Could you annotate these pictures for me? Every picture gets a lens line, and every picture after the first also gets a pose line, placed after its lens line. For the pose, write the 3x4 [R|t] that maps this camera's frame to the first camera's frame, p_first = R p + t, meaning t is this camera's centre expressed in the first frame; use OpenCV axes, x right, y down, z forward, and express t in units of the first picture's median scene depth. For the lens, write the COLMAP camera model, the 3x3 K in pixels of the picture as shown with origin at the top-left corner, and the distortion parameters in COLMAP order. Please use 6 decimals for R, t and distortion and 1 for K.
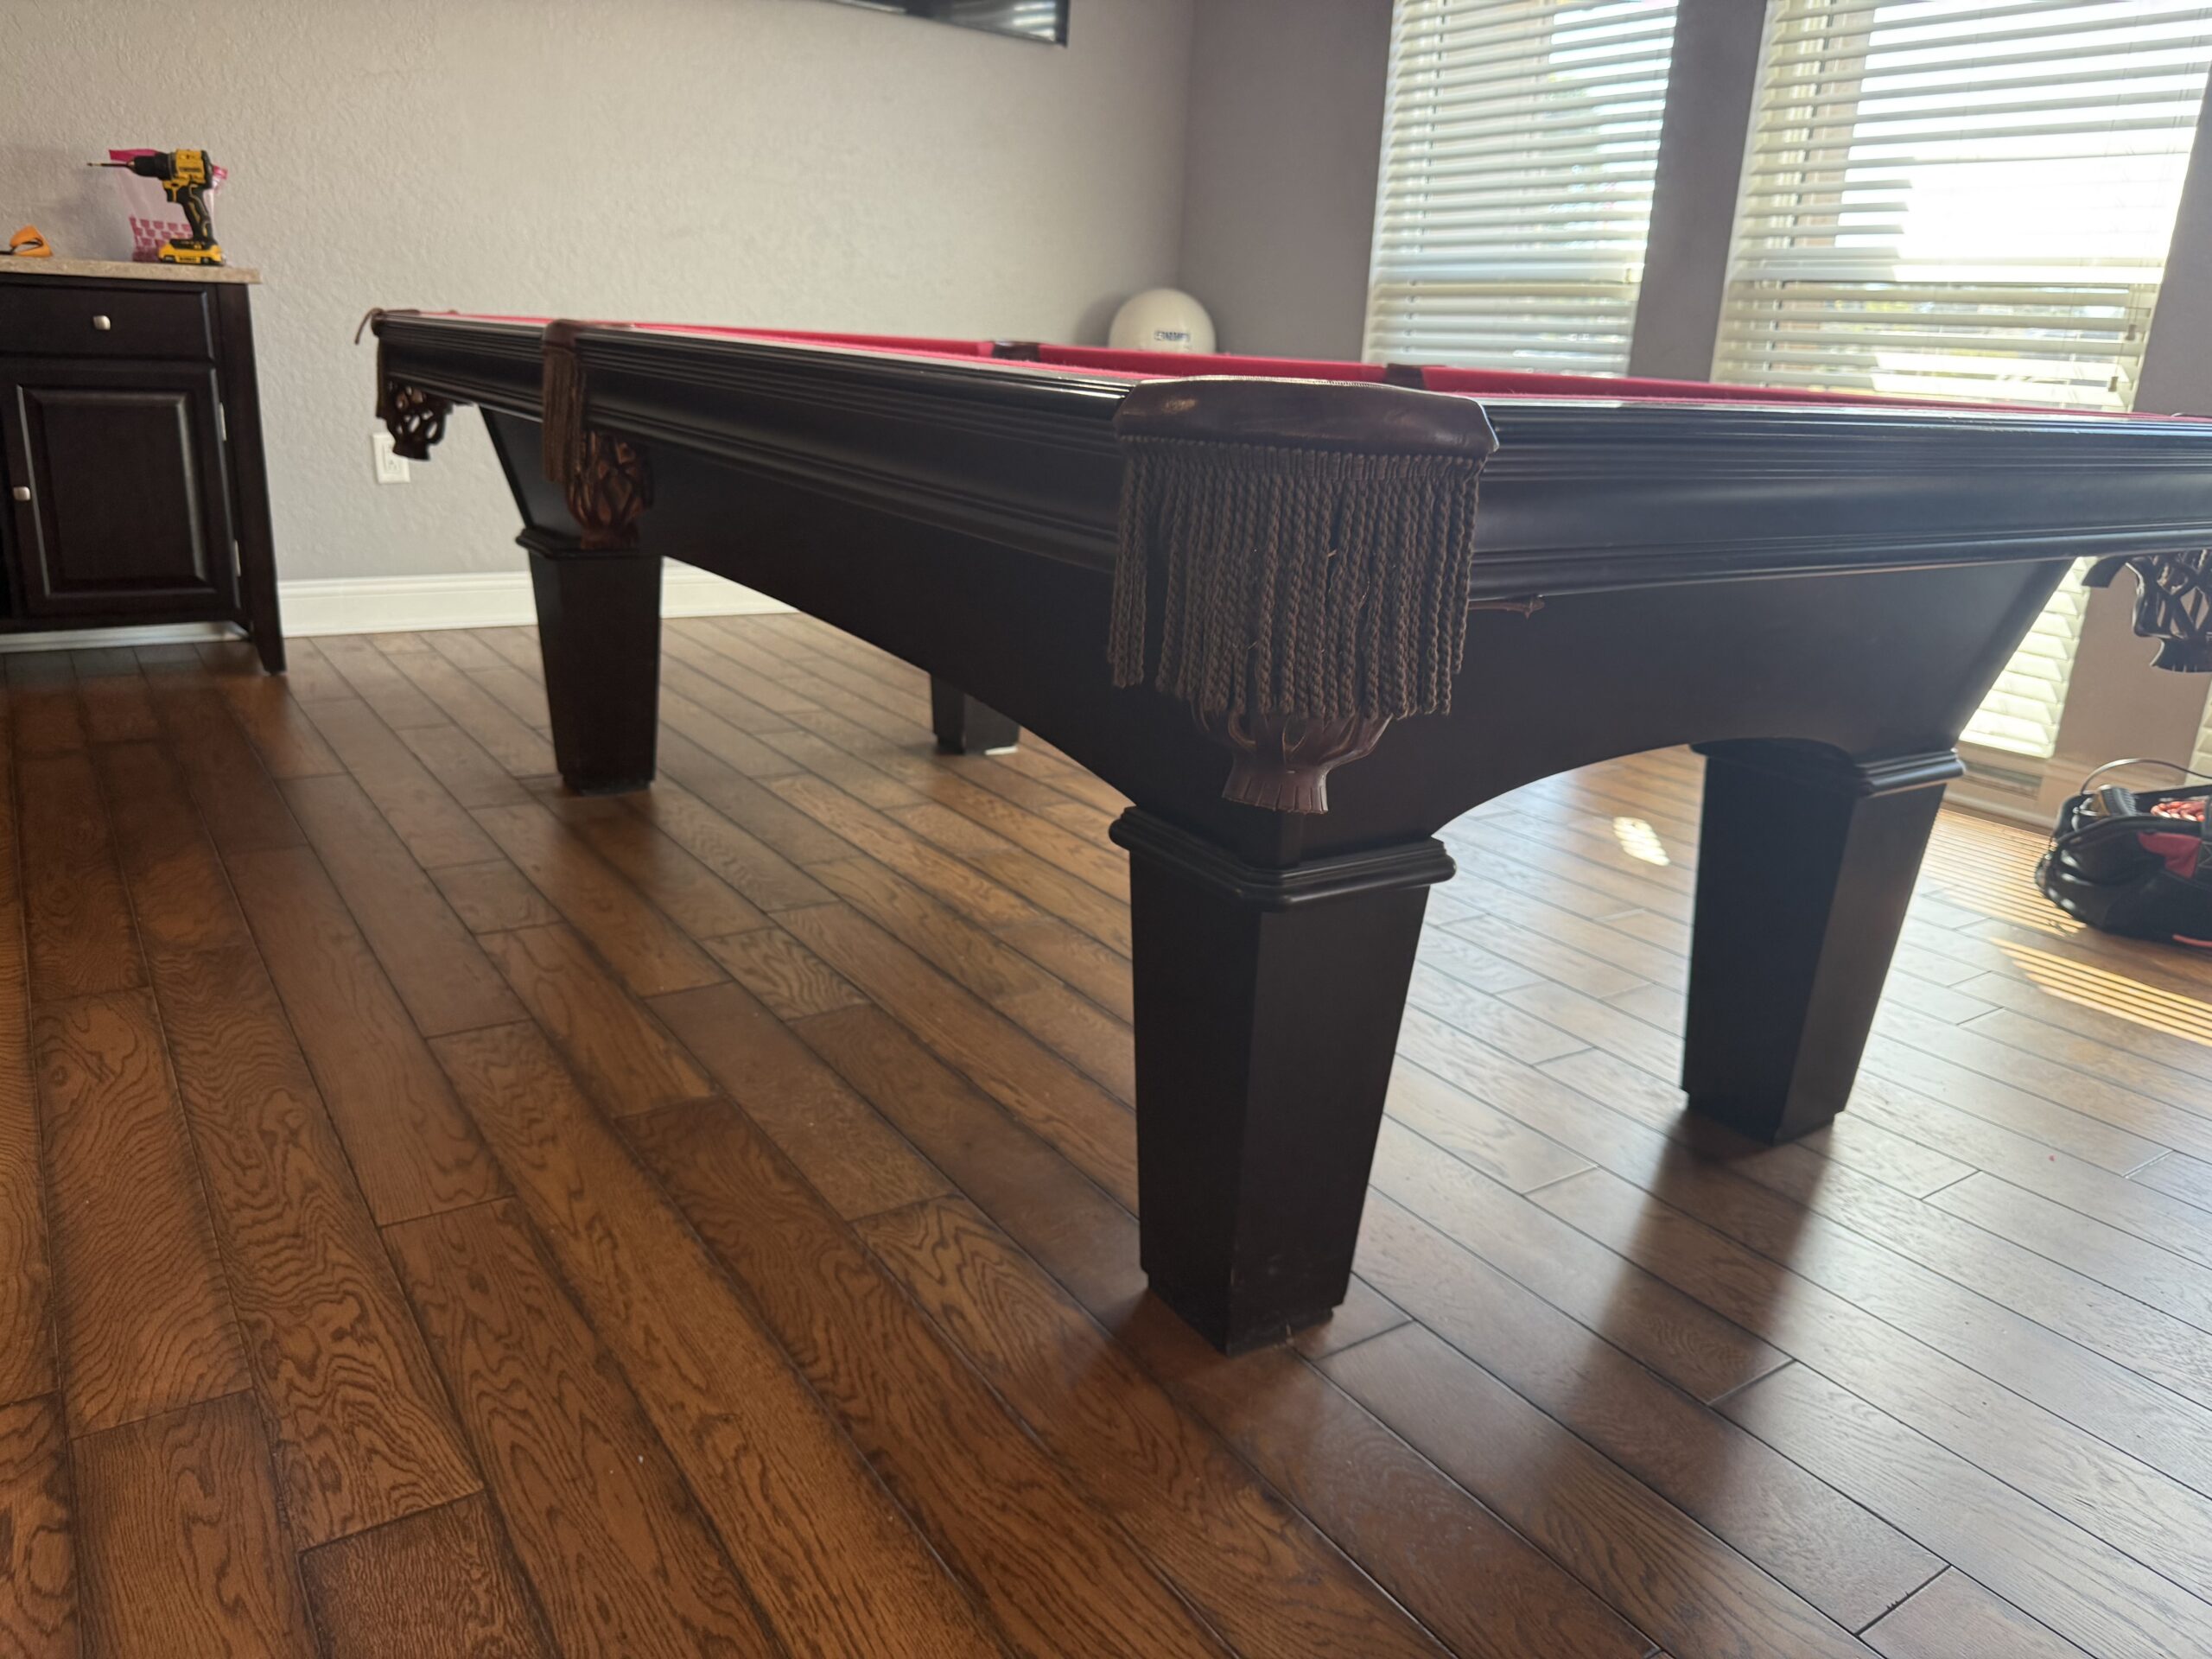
lens RADIAL K [[1559.6, 0, 1114.6], [0, 1559.6, 822.3], [0, 0, 1]] dist [0.007952, -0.031817]
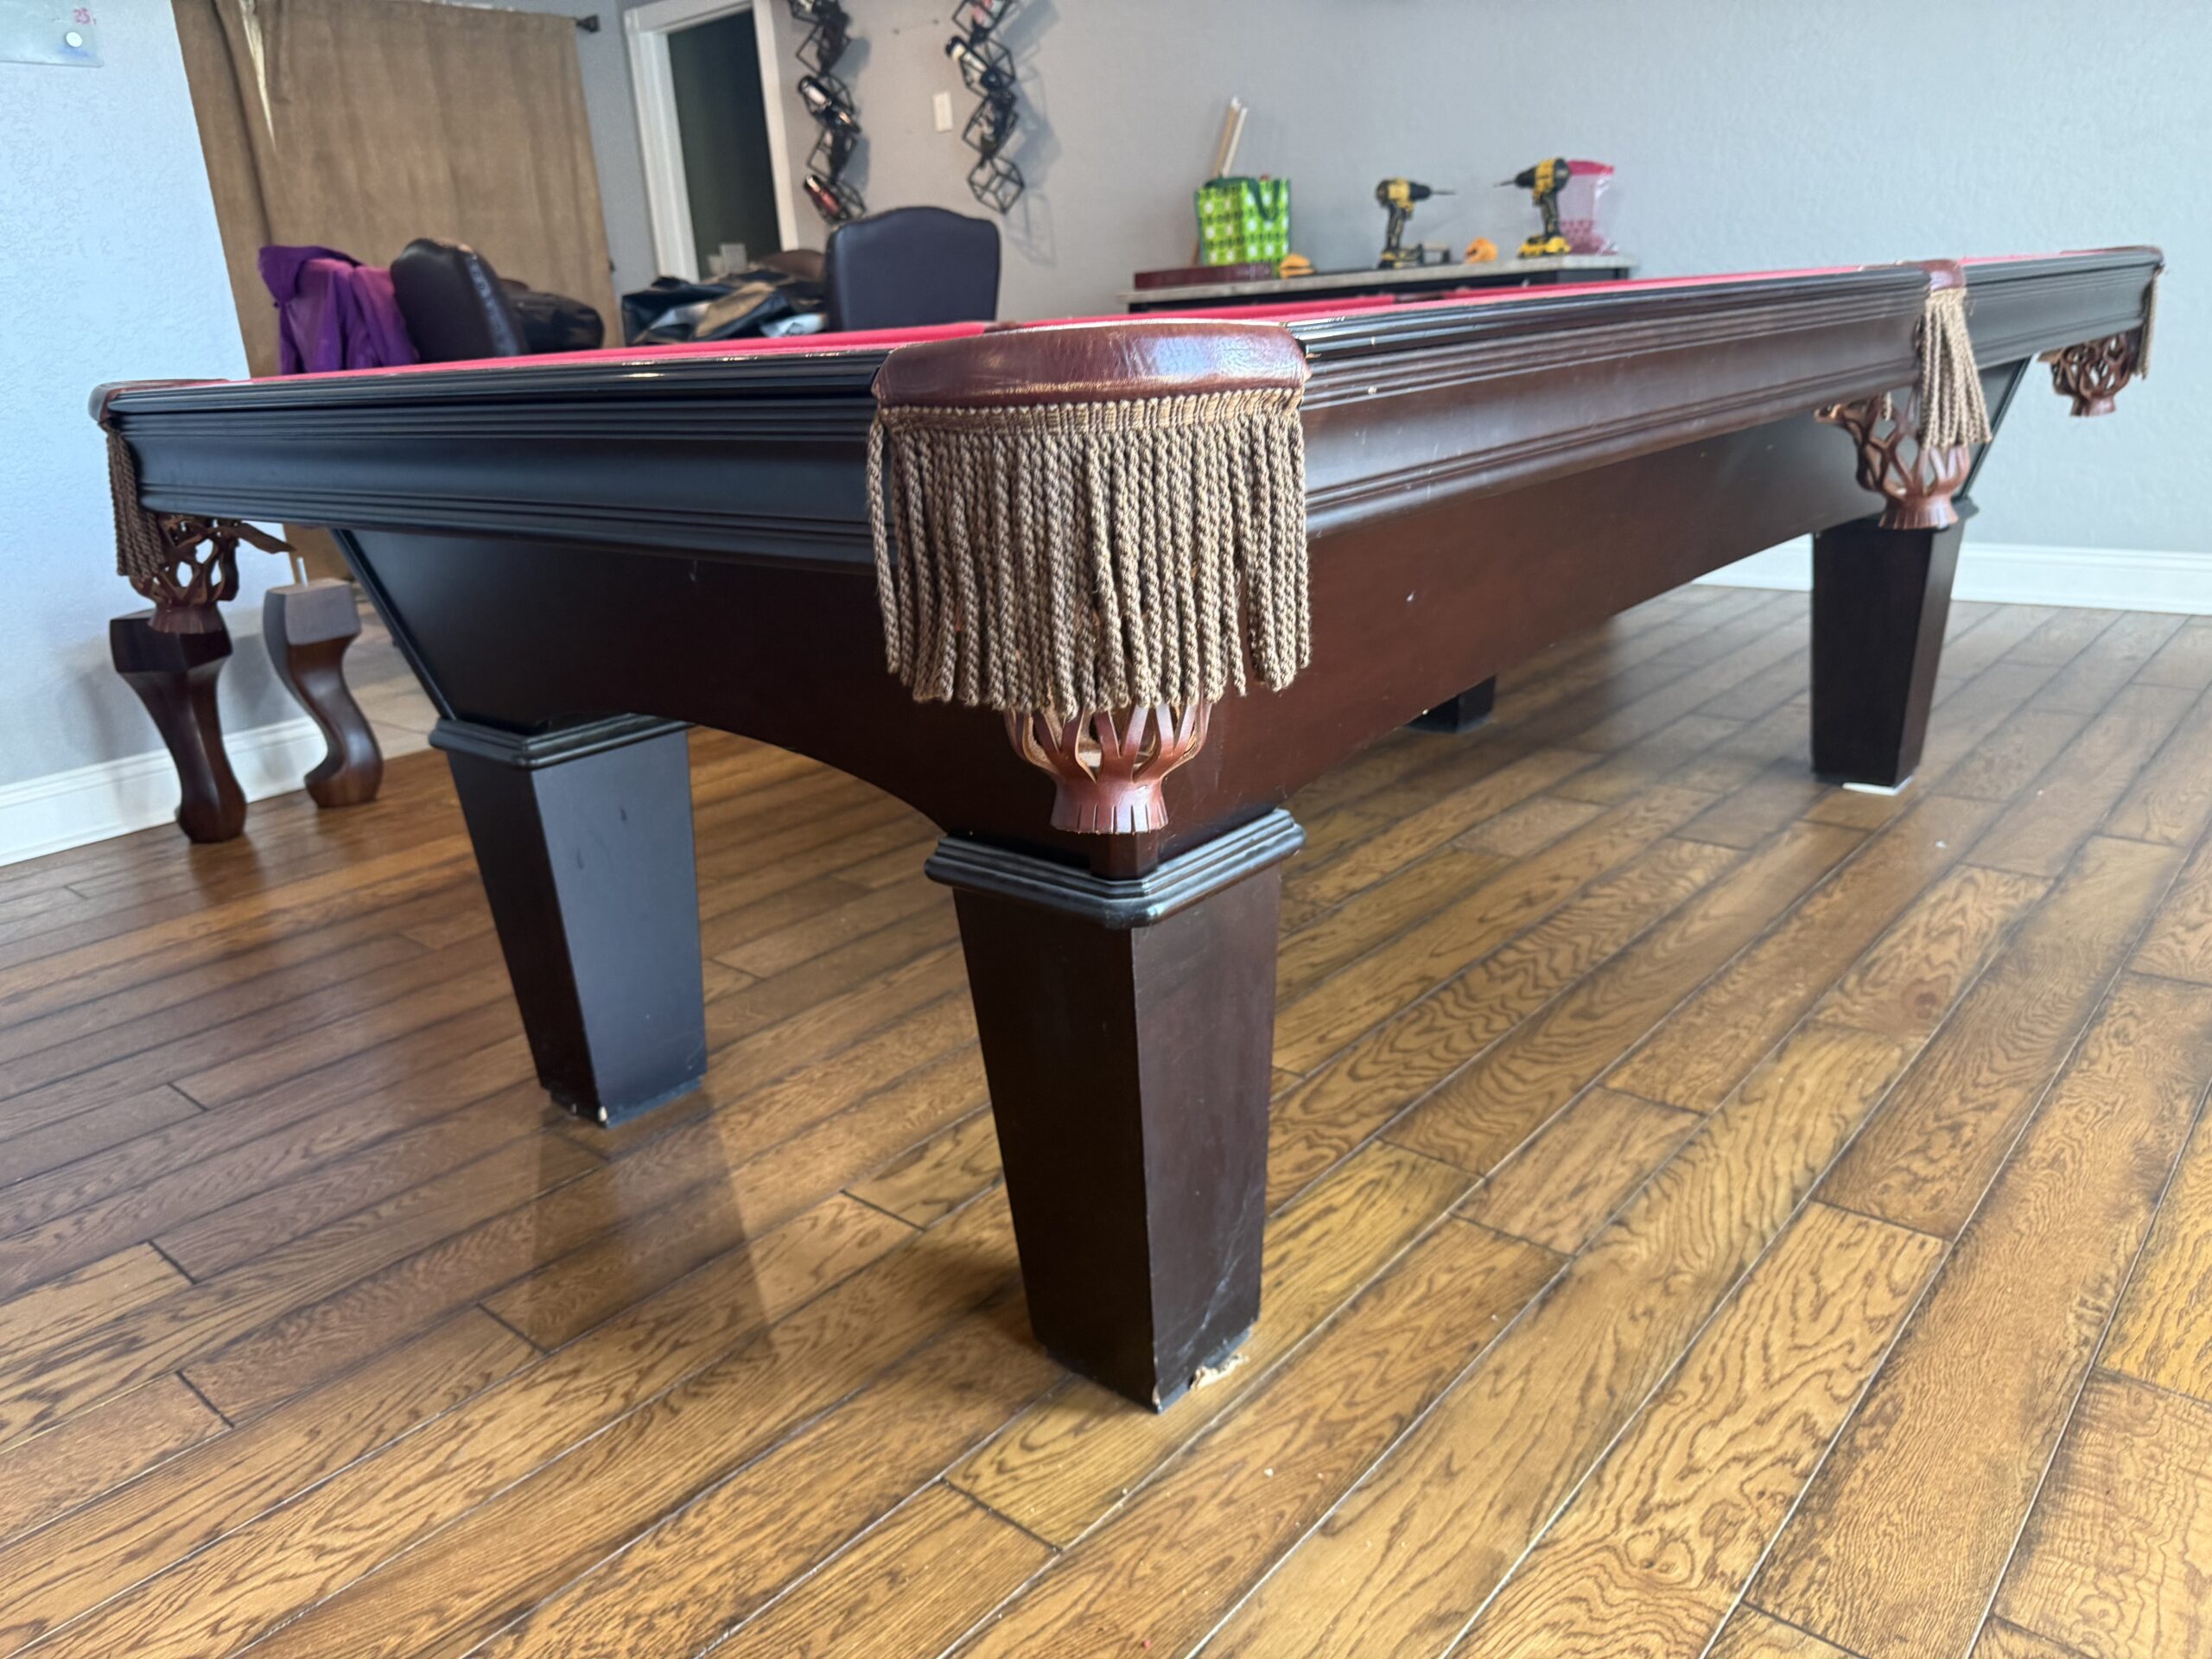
lens RADIAL K [[1559.6, 0, 1114.6], [0, 1559.6, 822.3], [0, 0, 1]] dist [0.007952, -0.031817]
pose [[0.243087, 0.231571, -0.941957, 0.736059], [-0.213552, 0.960036, 0.180905, -0.118247], [0.946205, 0.157182, 0.282825, 0.555820]]
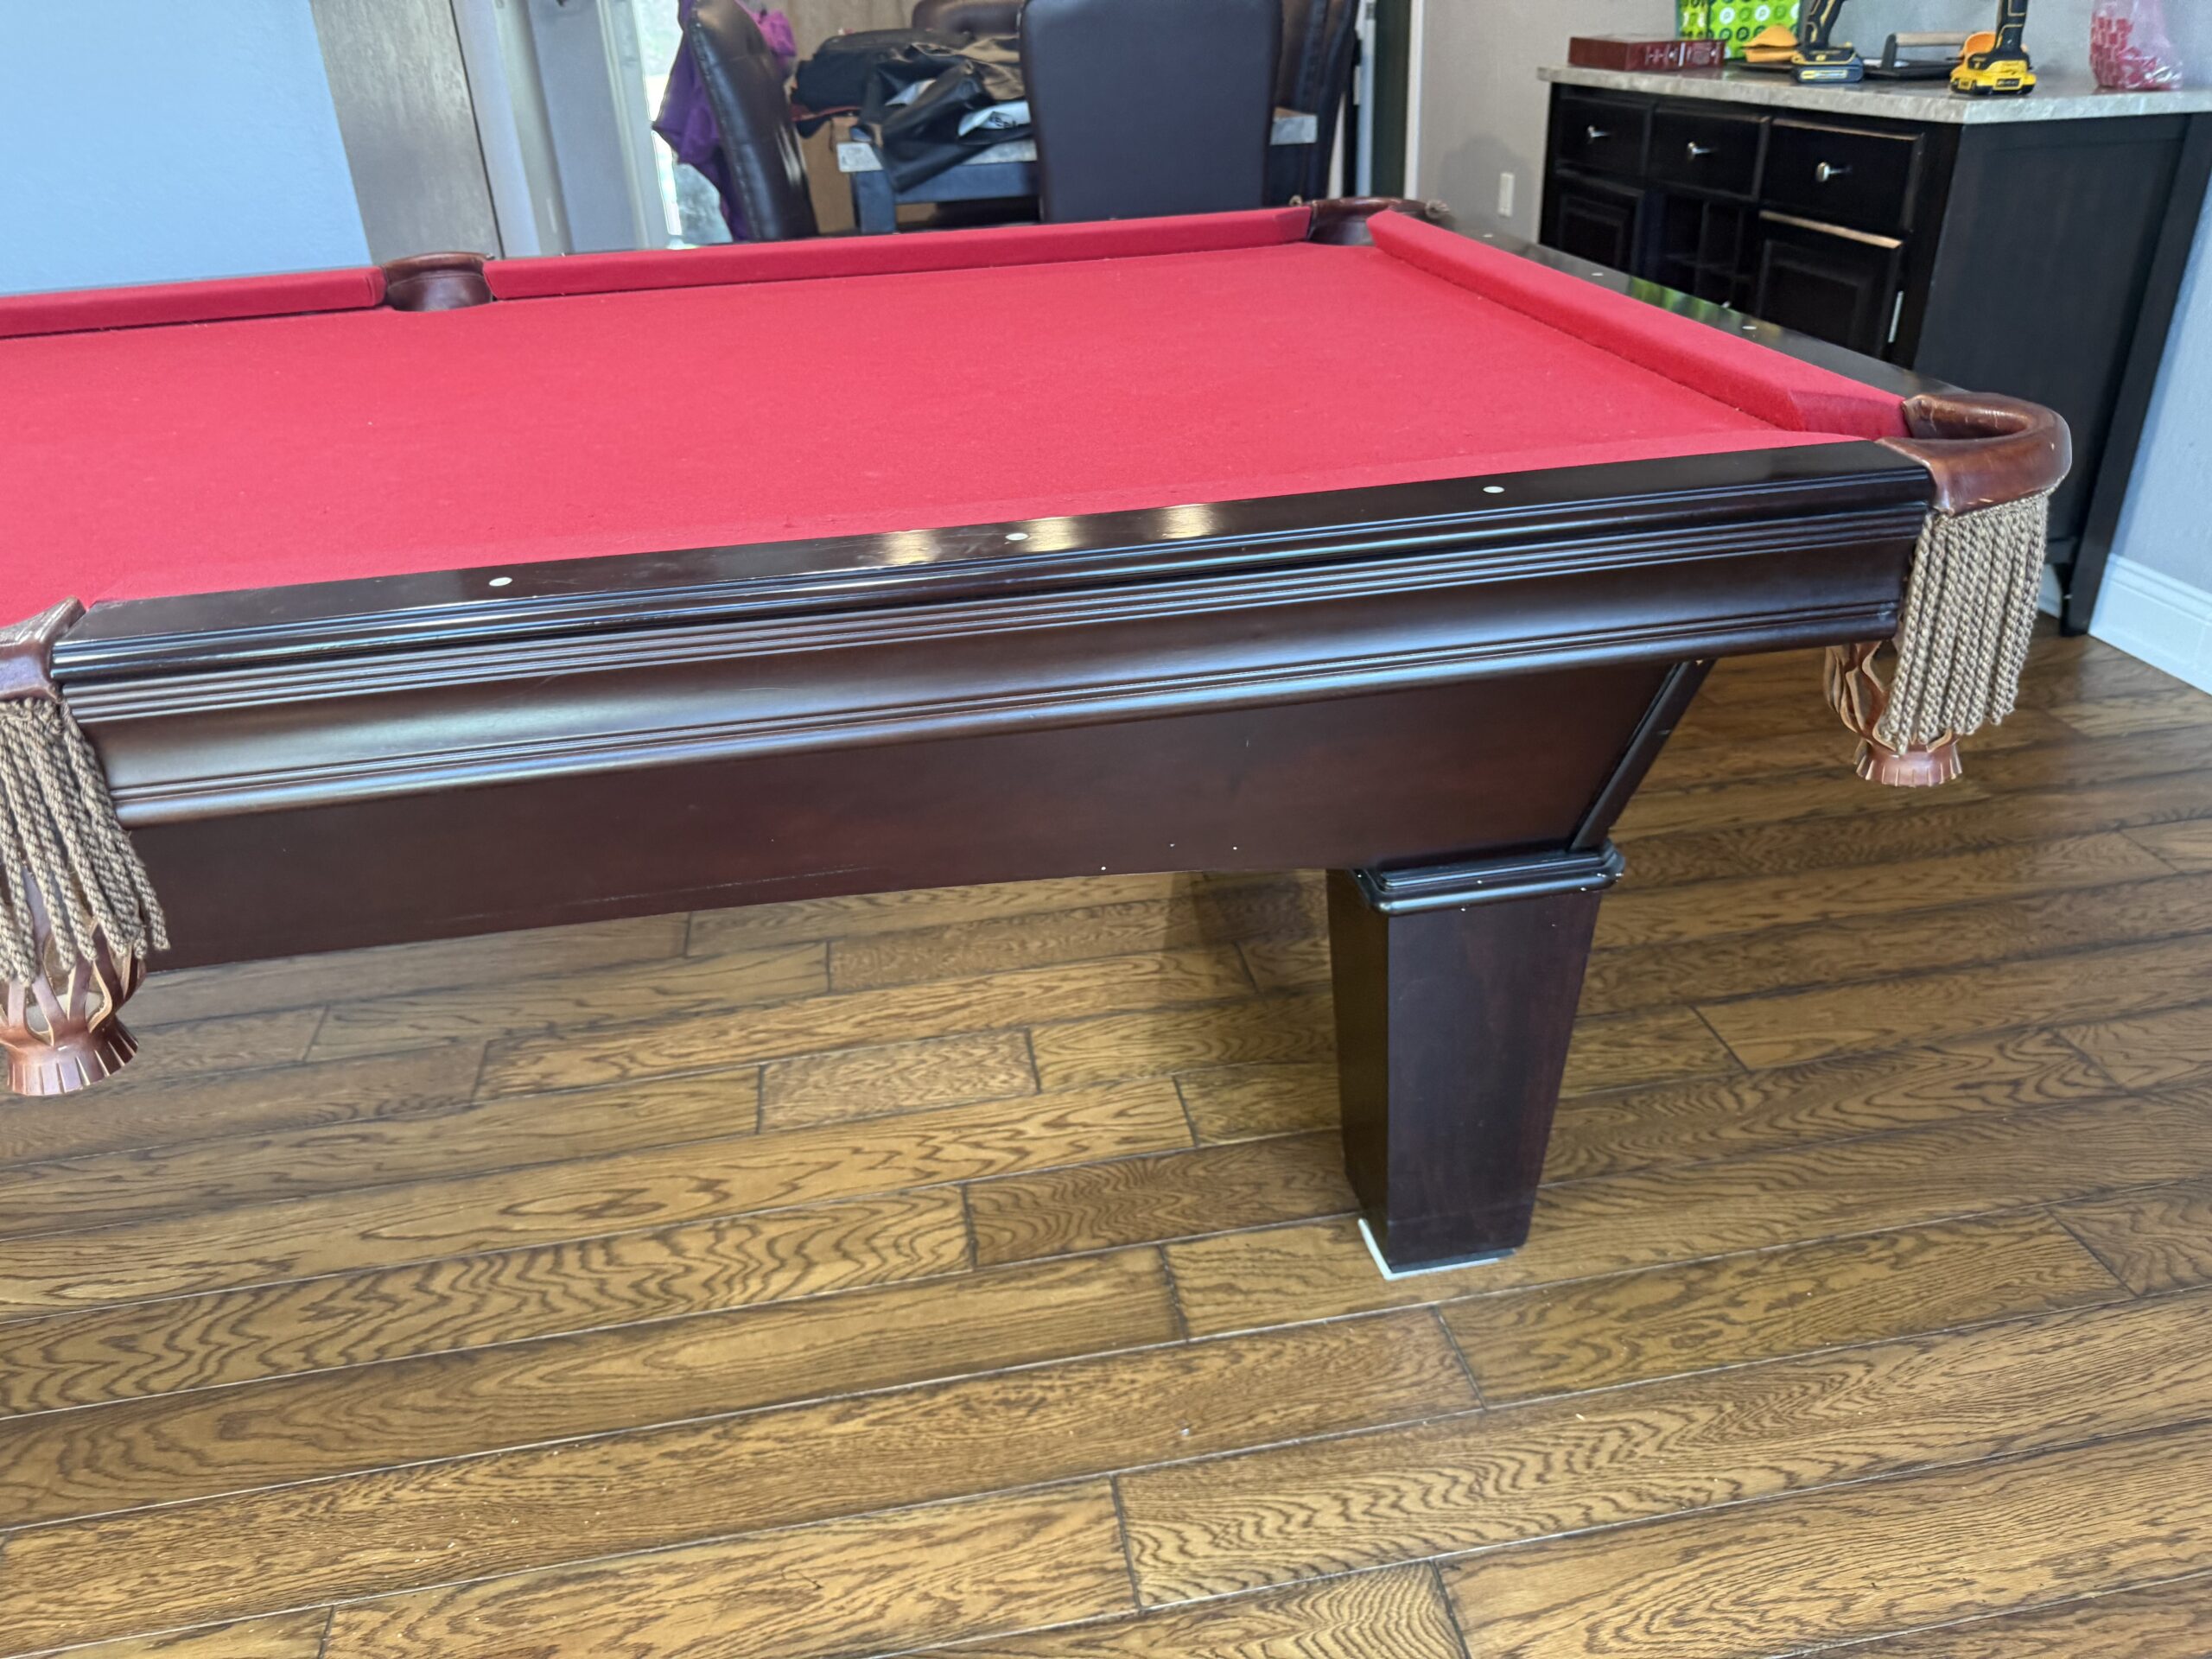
lens RADIAL K [[1559.6, 0, 1114.6], [0, 1559.6, 822.3], [0, 0, 1]] dist [0.007952, -0.031817]
pose [[-0.420874, 0.395939, -0.816148, 0.366279], [-0.243982, 0.817151, 0.522243, -0.477194], [0.873692, 0.418924, -0.247316, 1.286991]]
